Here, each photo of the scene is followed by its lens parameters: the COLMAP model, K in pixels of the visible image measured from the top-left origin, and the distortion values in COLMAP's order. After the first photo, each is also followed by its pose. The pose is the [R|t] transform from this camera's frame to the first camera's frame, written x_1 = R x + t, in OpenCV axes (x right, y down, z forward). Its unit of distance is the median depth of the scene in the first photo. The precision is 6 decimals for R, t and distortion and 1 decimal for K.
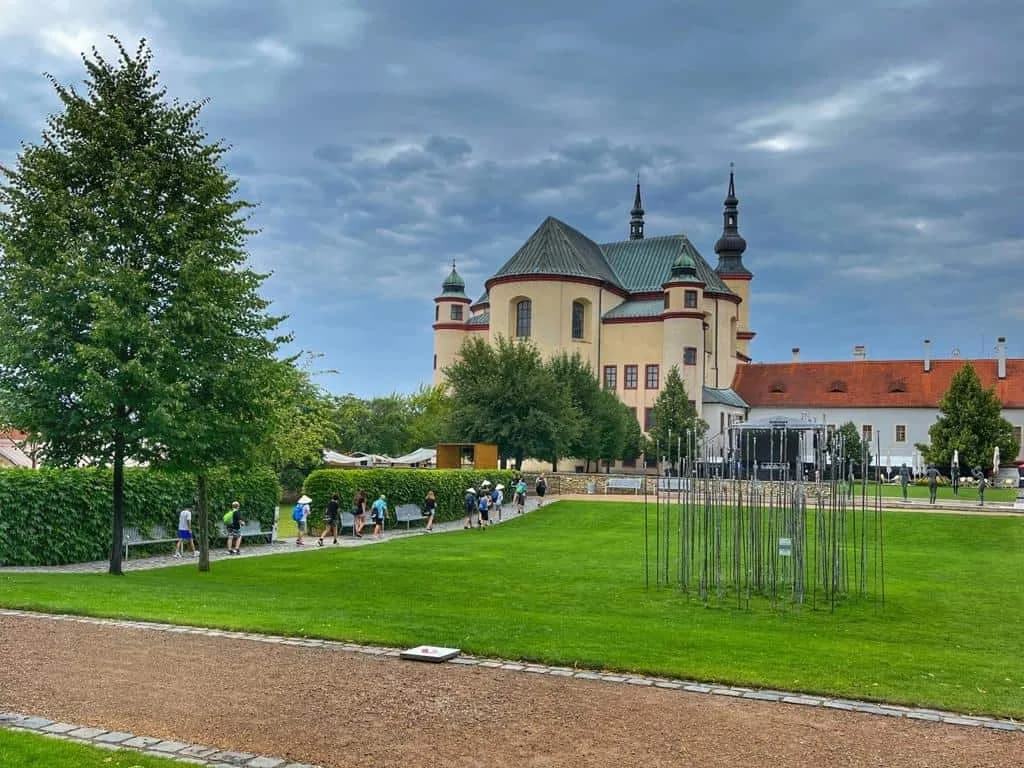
lens RADIAL K [[775.0, 0, 510.8], [0, 775.0, 397.6], [0, 0, 1]] dist [0.075076, -0.087211]
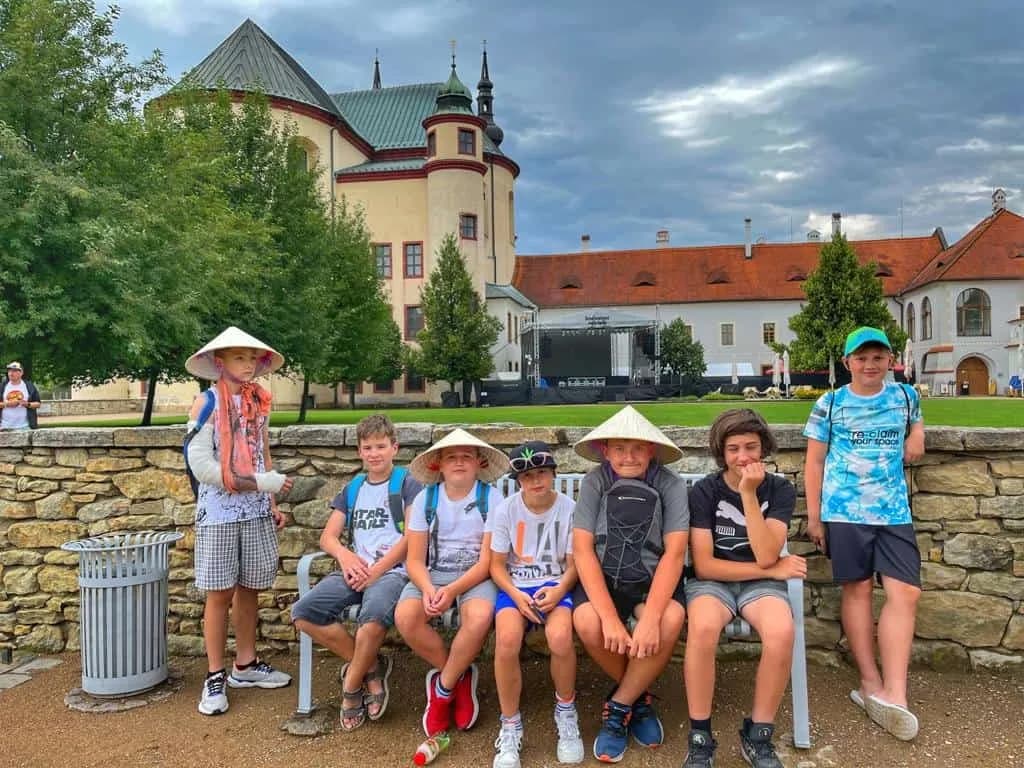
lens RADIAL K [[775.0, 0, 510.8], [0, 775.0, 397.6], [0, 0, 1]] dist [0.075076, -0.087211]
pose [[0.947244, -0.042557, 0.317677, 0.040956], [0.013000, 0.995432, 0.094588, 0.030702], [-0.320251, -0.085468, 0.943469, 0.320075]]
